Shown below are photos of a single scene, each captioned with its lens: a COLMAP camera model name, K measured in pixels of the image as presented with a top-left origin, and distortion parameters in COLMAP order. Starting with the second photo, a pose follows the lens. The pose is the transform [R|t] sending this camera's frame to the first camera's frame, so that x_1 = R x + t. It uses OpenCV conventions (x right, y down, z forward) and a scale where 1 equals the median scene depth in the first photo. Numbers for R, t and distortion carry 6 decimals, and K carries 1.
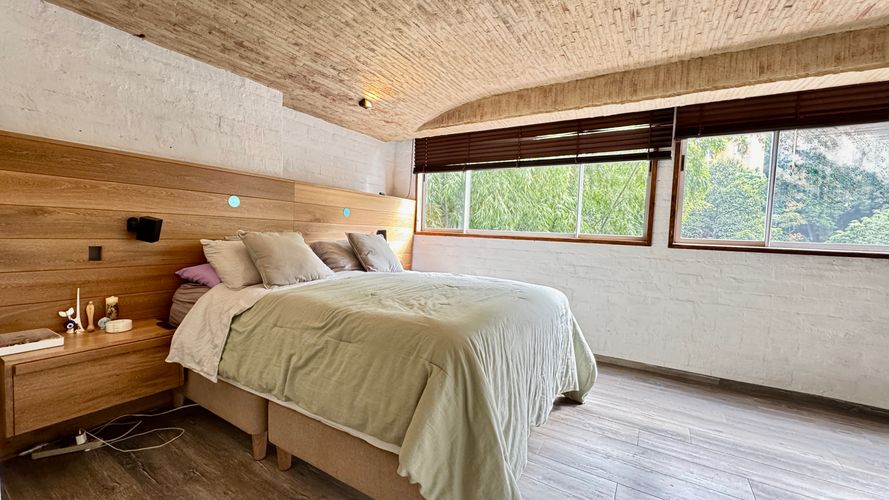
lens RADIAL K [[354.4, 0, 443.0], [0, 354.4, 253.5], [0, 0, 1]] dist [-0.002479, 0.000001]
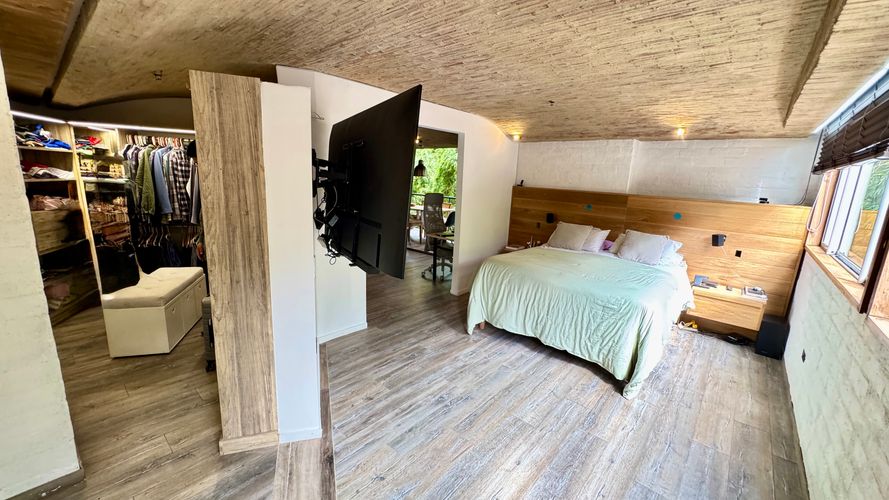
lens RADIAL K [[354.4, 0, 444.9], [0, 354.4, 251.4], [0, 0, 1]] dist [-0.002479, 0.000001]
pose [[-0.165752, 0.160226, -0.973064, 1.236611], [-0.112930, 0.977138, 0.180133, -0.140032], [0.979680, 0.139745, -0.143868, 0.432958]]
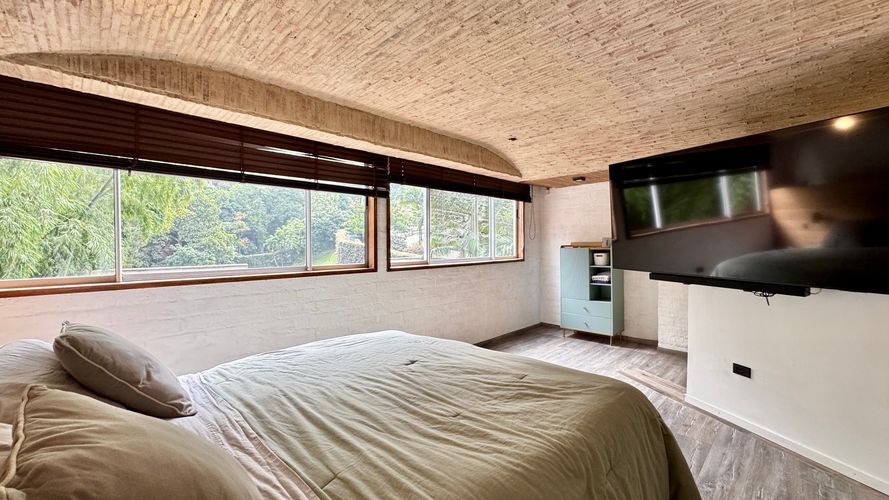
lens RADIAL K [[354.4, 0, 445.8], [0, 354.4, 253.0], [0, 0, 1]] dist [-0.002479, 0.000001]
pose [[0.241212, -0.063706, 0.968379, -0.467860], [0.079027, 0.995819, 0.045826, -0.118168], [-0.967250, 0.065474, 0.245237, 0.509979]]
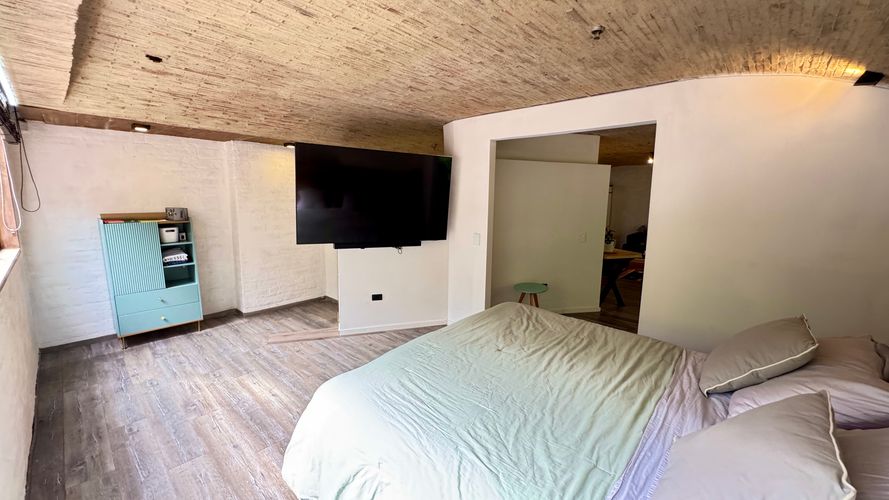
lens RADIAL K [[354.4, 0, 443.5], [0, 354.4, 250.9], [0, 0, 1]] dist [-0.002479, 0.000001]
pose [[-0.978194, -0.080866, 0.191303, 0.018539], [-0.036655, 0.973847, 0.224230, -0.227237], [-0.204433, 0.212329, -0.955575, 1.254714]]
